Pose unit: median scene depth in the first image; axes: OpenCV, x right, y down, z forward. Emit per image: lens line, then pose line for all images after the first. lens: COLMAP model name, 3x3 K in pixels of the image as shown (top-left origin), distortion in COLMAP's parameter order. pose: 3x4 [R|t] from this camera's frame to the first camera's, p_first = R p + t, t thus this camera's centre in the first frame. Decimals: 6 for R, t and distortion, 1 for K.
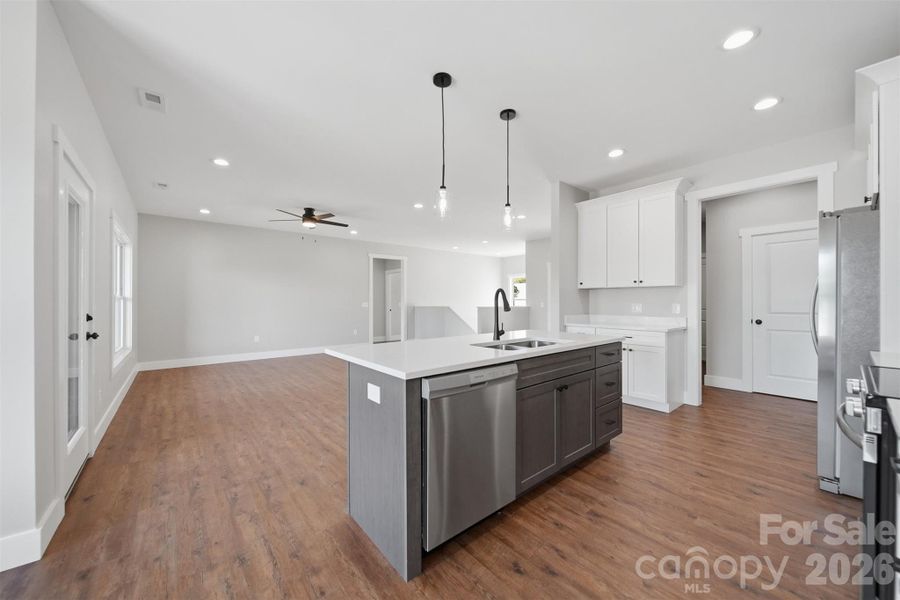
lens RADIAL K [[329.5, 0, 450.3], [0, 329.5, 302.4], [0, 0, 1]] dist [-0.001178, -0.000070]
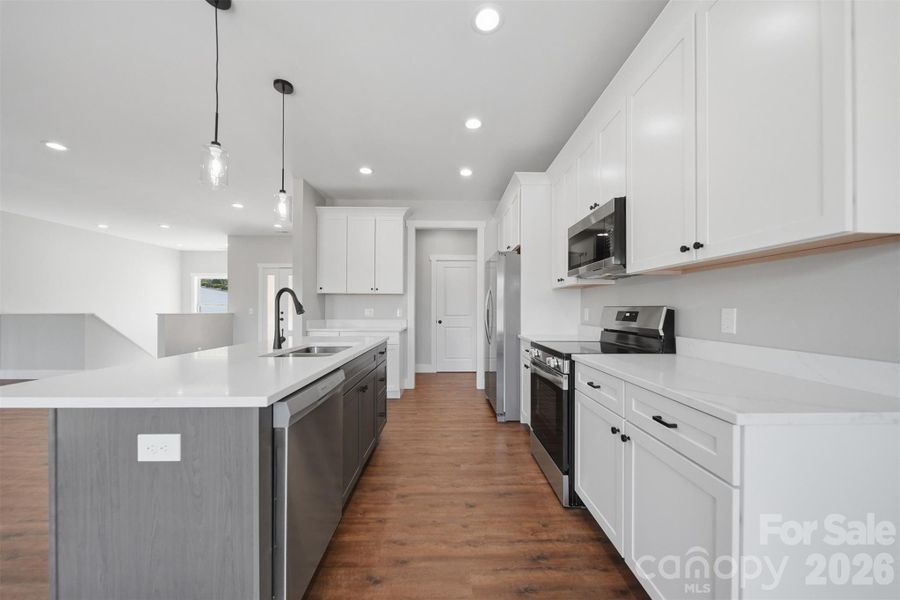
lens RADIAL K [[329.5, 0, 447.3], [0, 329.5, 308.1], [0, 0, 1]] dist [-0.001178, -0.000070]
pose [[0.630533, 0.006607, 0.776135, -0.244688], [-0.002545, 0.999976, -0.006446, 0.014779], [-0.776158, 0.002089, 0.630534, 0.139311]]
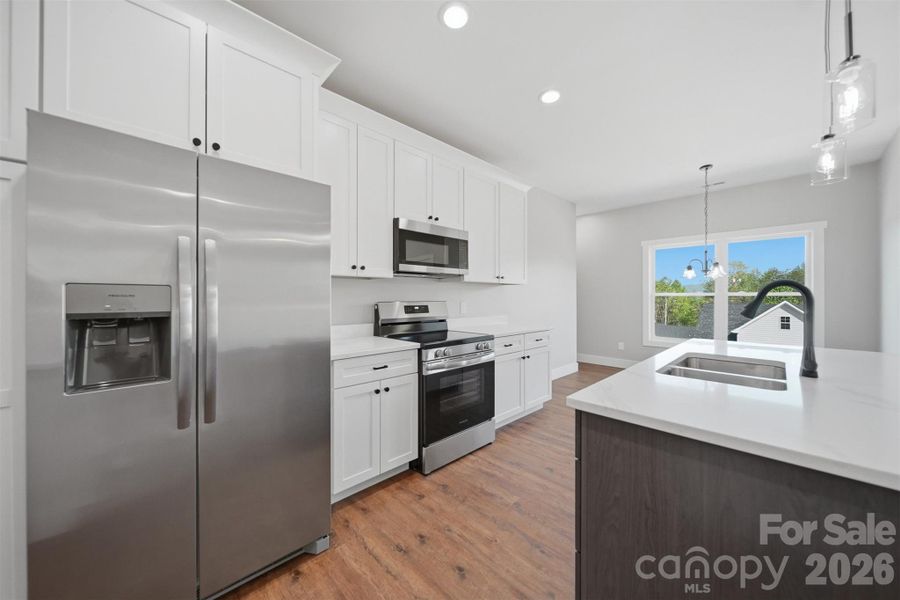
lens RADIAL K [[329.5, 0, 450.6], [0, 329.5, 297.0], [0, 0, 1]] dist [-0.001178, -0.000070]
pose [[-0.996258, 0.004402, -0.086322, 0.765310], [0.004396, 0.999990, 0.000260, -0.012408], [0.086322, -0.000120, -0.996267, 1.503239]]
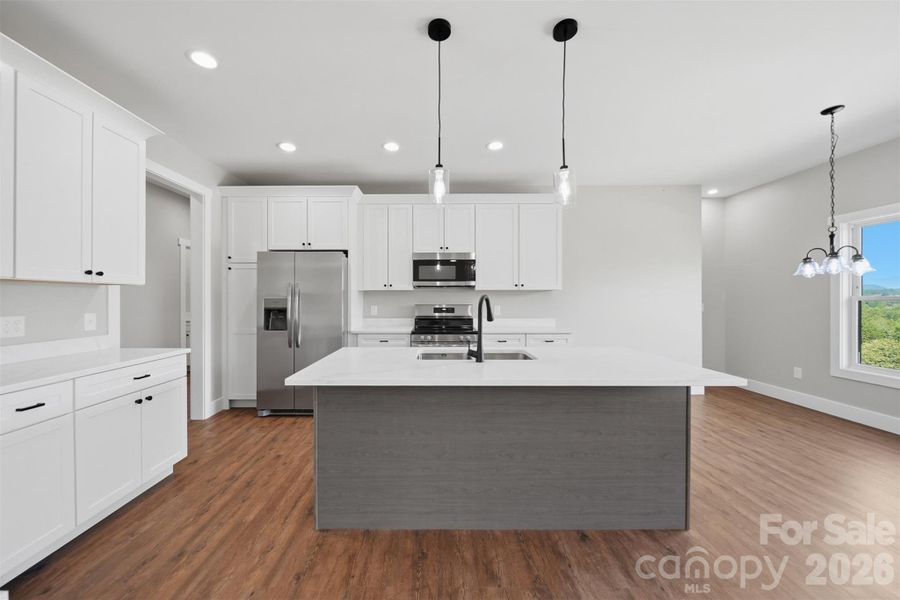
lens RADIAL K [[329.5, 0, 431.7], [0, 329.5, 298.4], [0, 0, 1]] dist [-0.001178, -0.000070]
pose [[-0.765263, 0.002296, 0.643714, -0.263997], [0.004930, 0.999985, 0.002294, -0.034249], [-0.643699, 0.004929, -0.765263, 1.673604]]
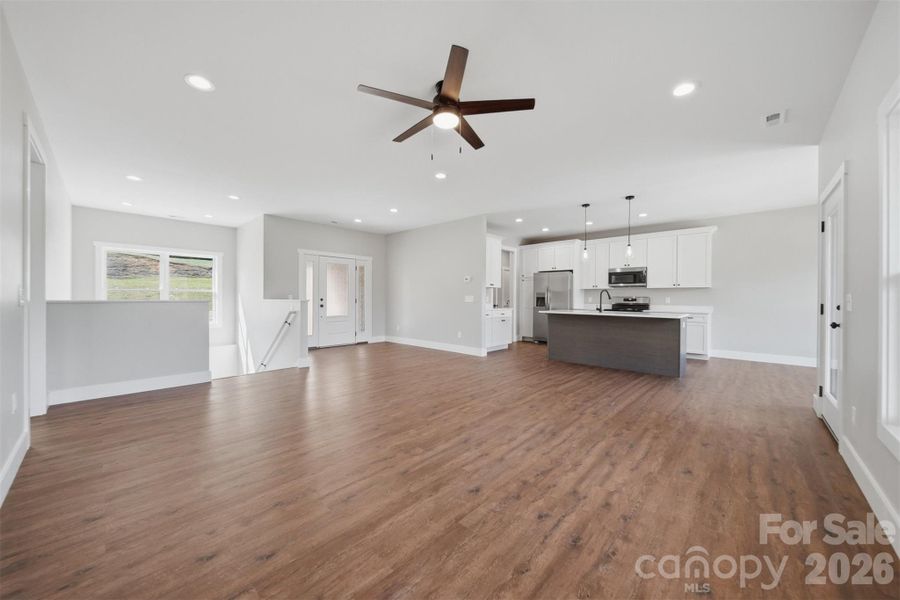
lens RADIAL K [[329.5, 0, 449.1], [0, 329.5, 296.9], [0, 0, 1]] dist [-0.001178, -0.000070]
pose [[-0.130721, 0.004394, 0.991409, -1.974542], [-0.004402, 0.999978, -0.005013, 0.026765], [-0.991409, -0.005019, -0.130699, 2.354797]]
